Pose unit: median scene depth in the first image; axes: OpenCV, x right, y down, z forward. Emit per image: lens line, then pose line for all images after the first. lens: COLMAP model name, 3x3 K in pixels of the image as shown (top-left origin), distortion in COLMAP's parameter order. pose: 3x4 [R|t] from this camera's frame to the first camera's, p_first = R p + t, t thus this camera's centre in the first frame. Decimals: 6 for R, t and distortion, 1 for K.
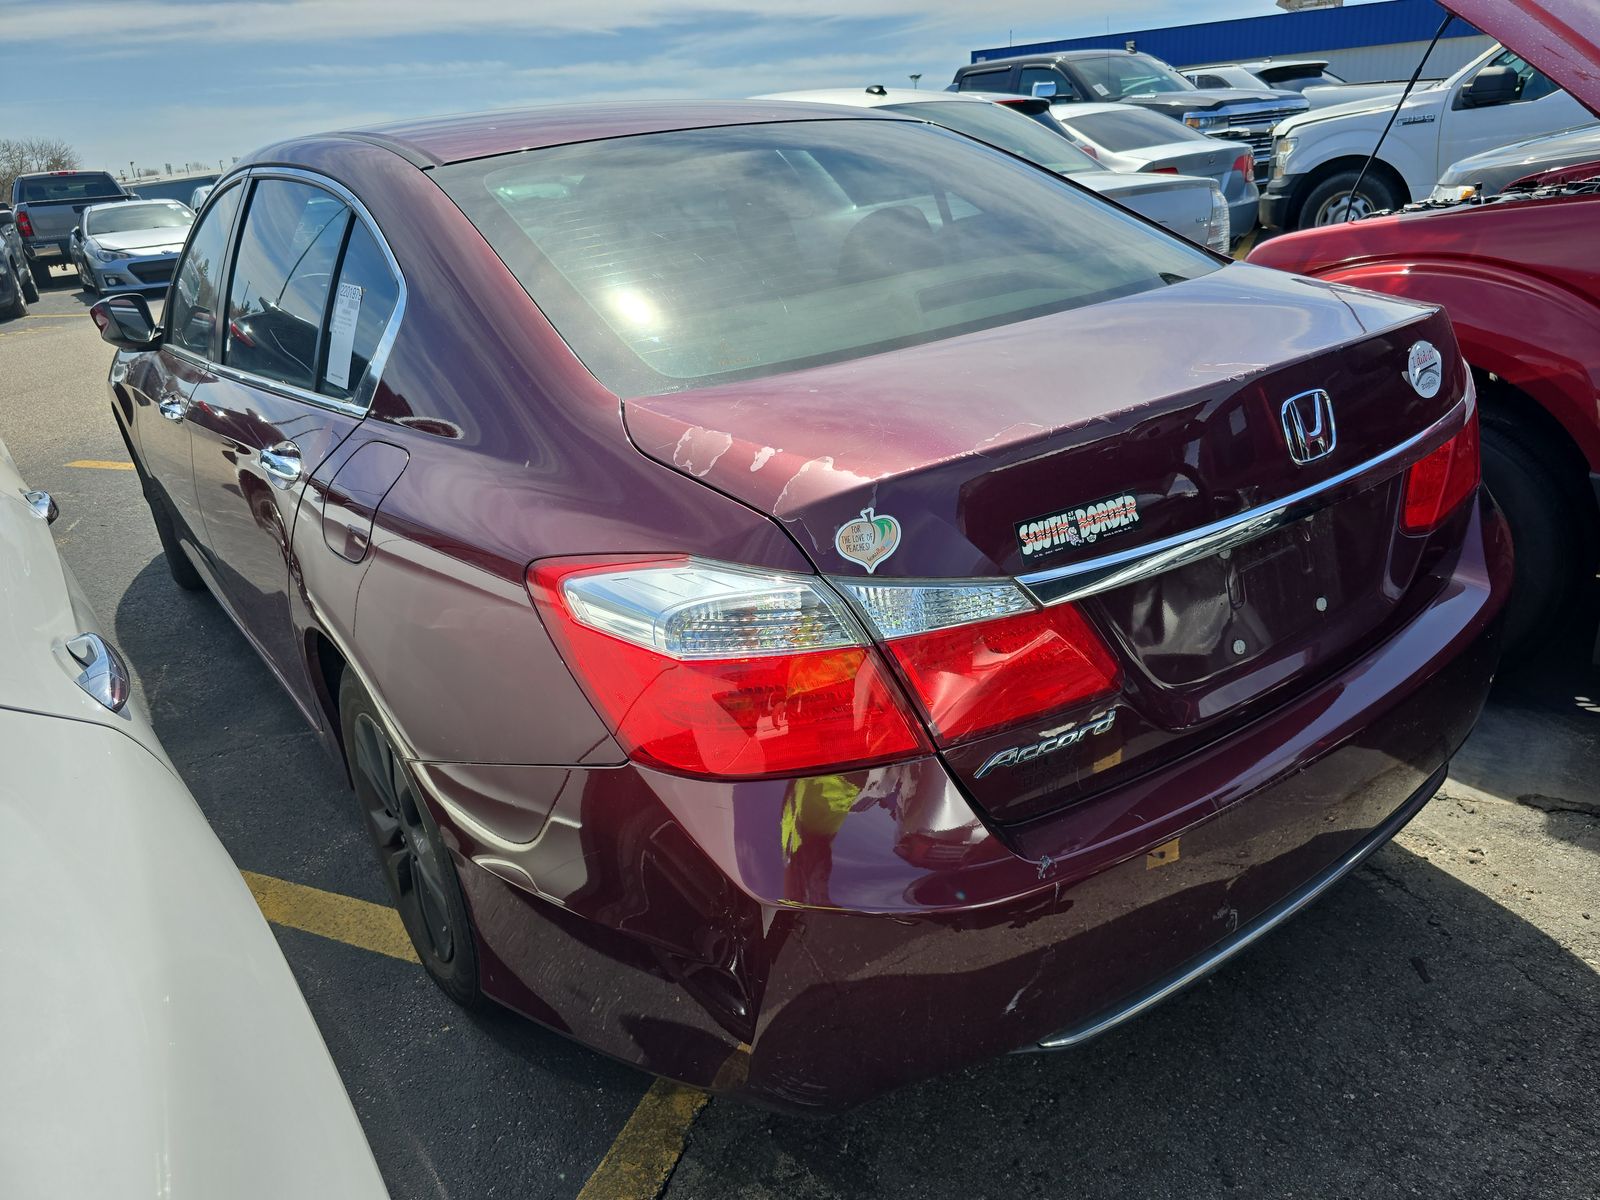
lens RADIAL K [[1091.0, 0, 797.3], [0, 1091.0, 598.7], [0, 0, 1]] dist [0.031423, -0.028198]
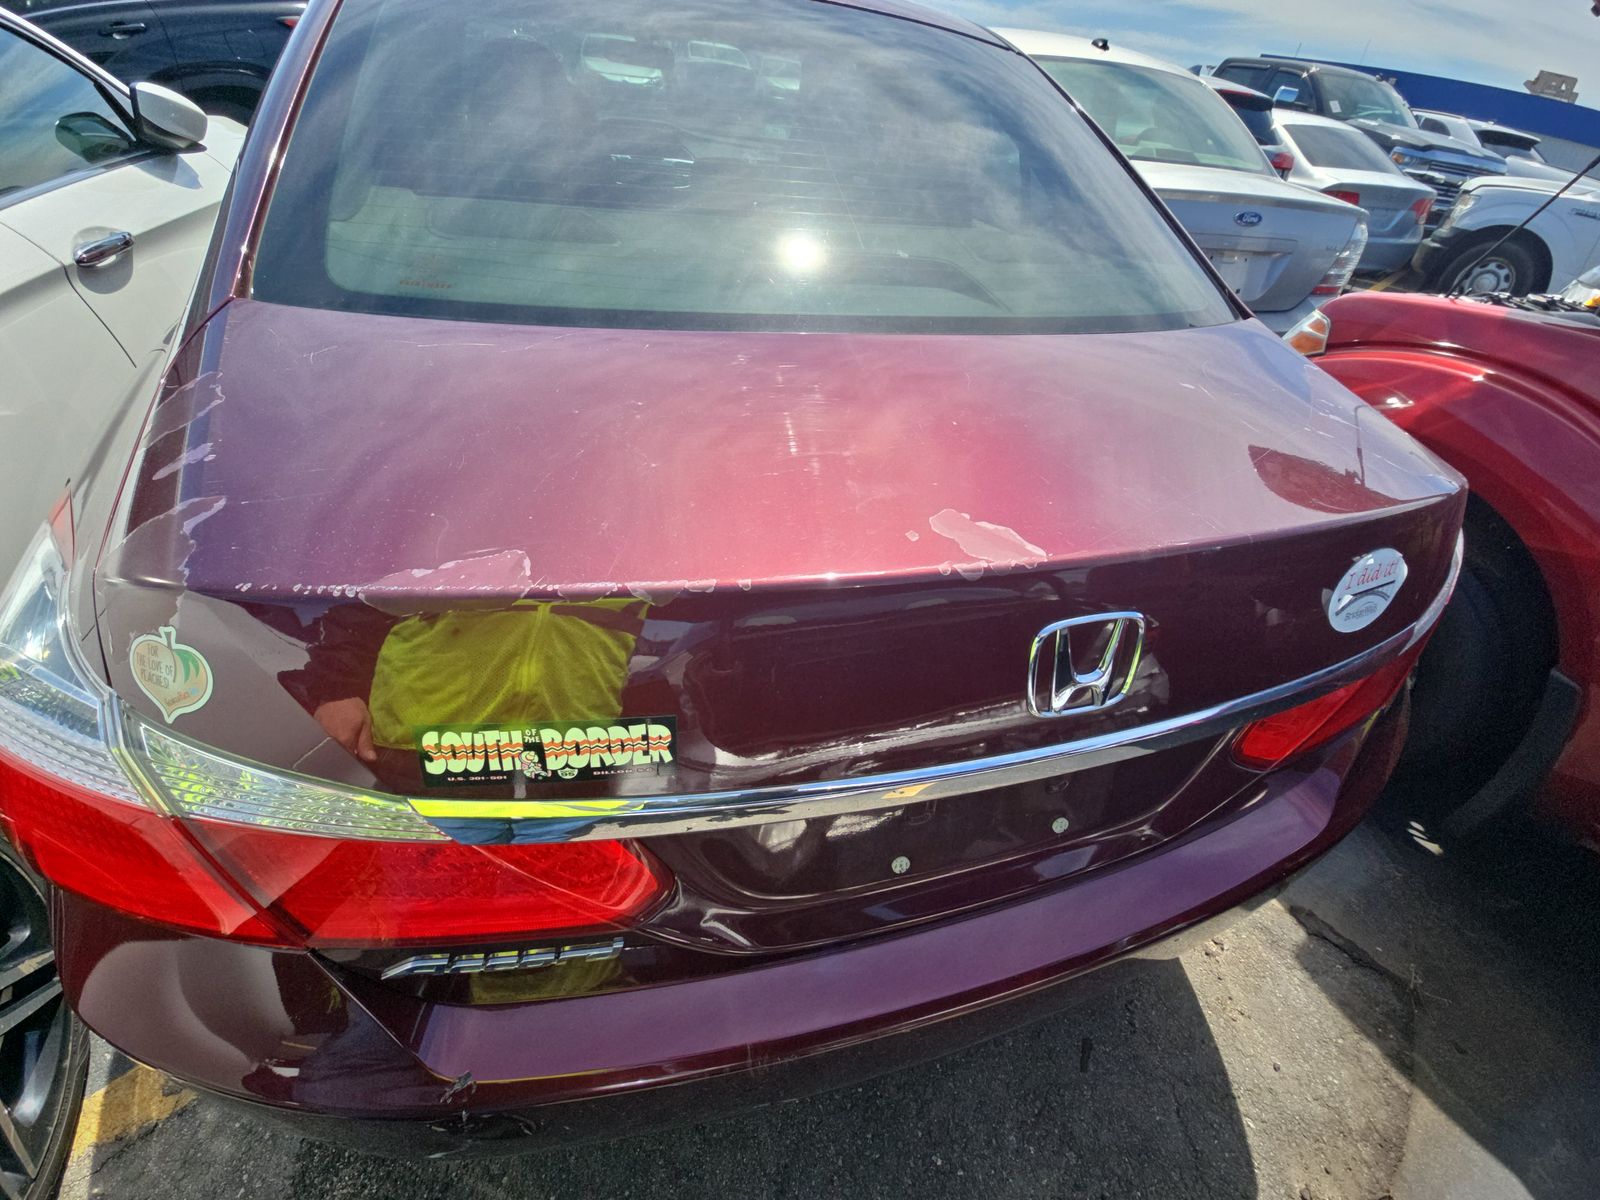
lens RADIAL K [[678.9, 0, 800.8], [0, 678.9, 607.0], [0, 0, 1]] dist [-0.000551, -0.003011]
pose [[0.926744, 0.350976, -0.134020, 0.198457], [-0.299400, 0.905448, 0.300872, -0.141707], [0.226947, -0.238706, 0.944201, 0.338817]]
